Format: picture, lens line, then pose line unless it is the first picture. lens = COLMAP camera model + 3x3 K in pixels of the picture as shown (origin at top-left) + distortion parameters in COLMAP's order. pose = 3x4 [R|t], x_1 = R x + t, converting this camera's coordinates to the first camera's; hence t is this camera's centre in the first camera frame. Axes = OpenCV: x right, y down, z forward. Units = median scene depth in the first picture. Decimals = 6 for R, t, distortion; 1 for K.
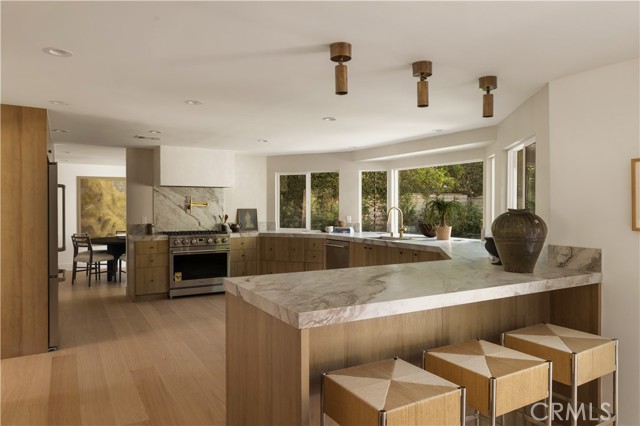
lens RADIAL K [[439.1, 0, 316.3], [0, 439.1, 205.2], [0, 0, 1]] dist [-0.006688, -0.000893]
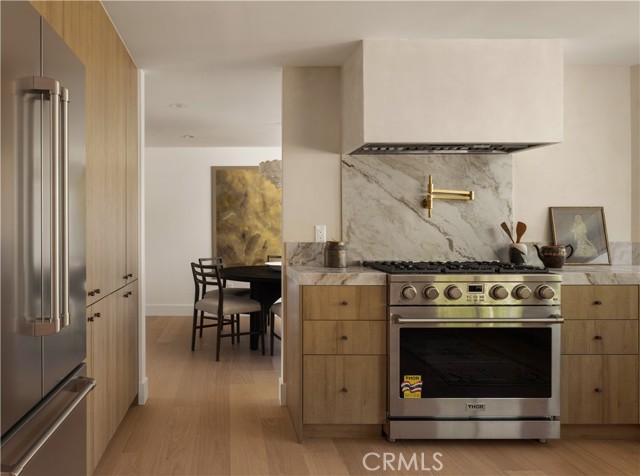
lens RADIAL K [[431.8, 0, 320.0], [0, 431.8, 238.0], [0, 0, 1]] dist [-0.001525, -0.000263]
pose [[0.946639, 0.011571, -0.322087, -0.251618], [-0.005963, 0.999813, 0.018393, 0.030210], [0.322240, -0.015491, 0.946531, 0.585892]]
